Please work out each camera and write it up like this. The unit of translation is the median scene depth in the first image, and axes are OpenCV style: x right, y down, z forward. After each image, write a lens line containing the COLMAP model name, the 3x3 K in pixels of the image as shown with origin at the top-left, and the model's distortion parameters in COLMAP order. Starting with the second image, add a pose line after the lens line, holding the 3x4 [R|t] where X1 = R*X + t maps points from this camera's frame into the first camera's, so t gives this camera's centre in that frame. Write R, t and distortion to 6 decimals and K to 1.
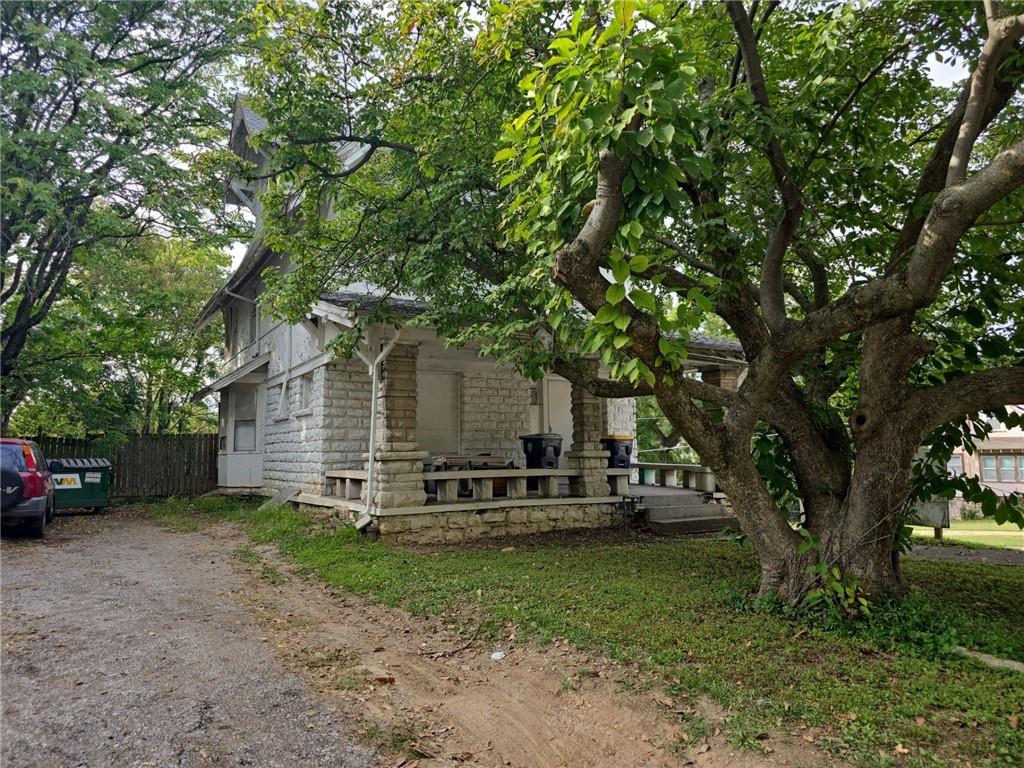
lens RADIAL K [[692.9, 0, 516.5], [0, 692.9, 384.2], [0, 0, 1]] dist [0.038945, -0.009503]
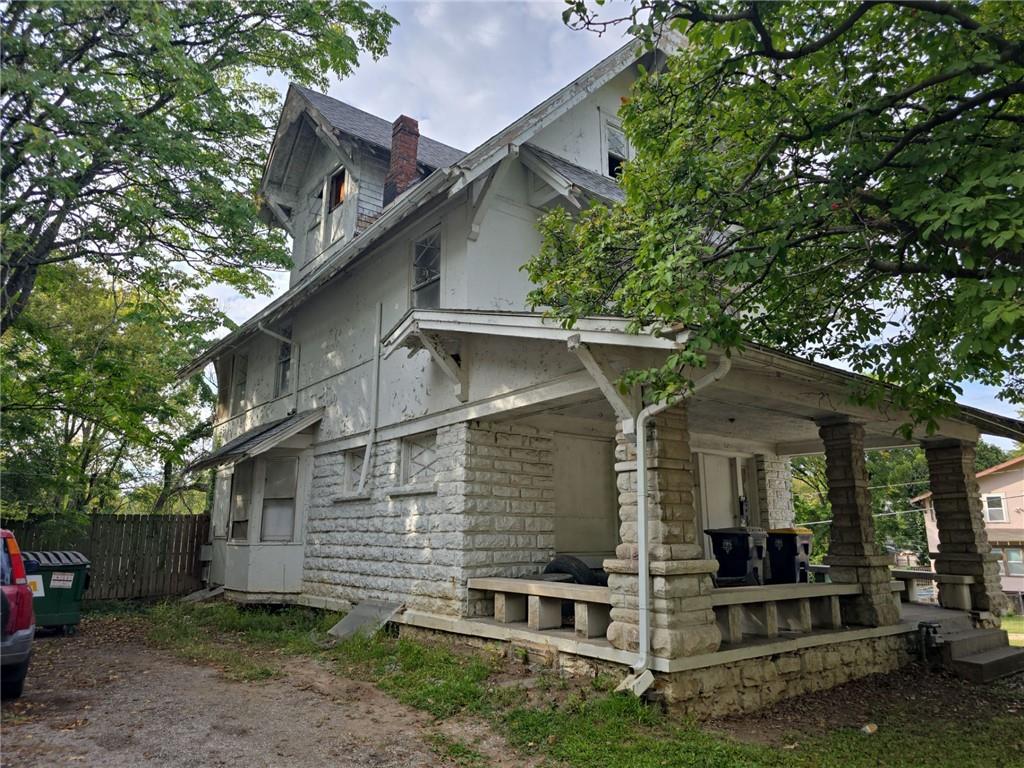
lens RADIAL K [[692.9, 0, 509.1], [0, 692.9, 382.0], [0, 0, 1]] dist [0.038945, -0.009503]
pose [[0.993423, 0.036318, 0.108589, -0.309120], [-0.023533, 0.992878, -0.116789, 0.012752], [-0.112057, 0.113465, 0.987202, 0.306711]]
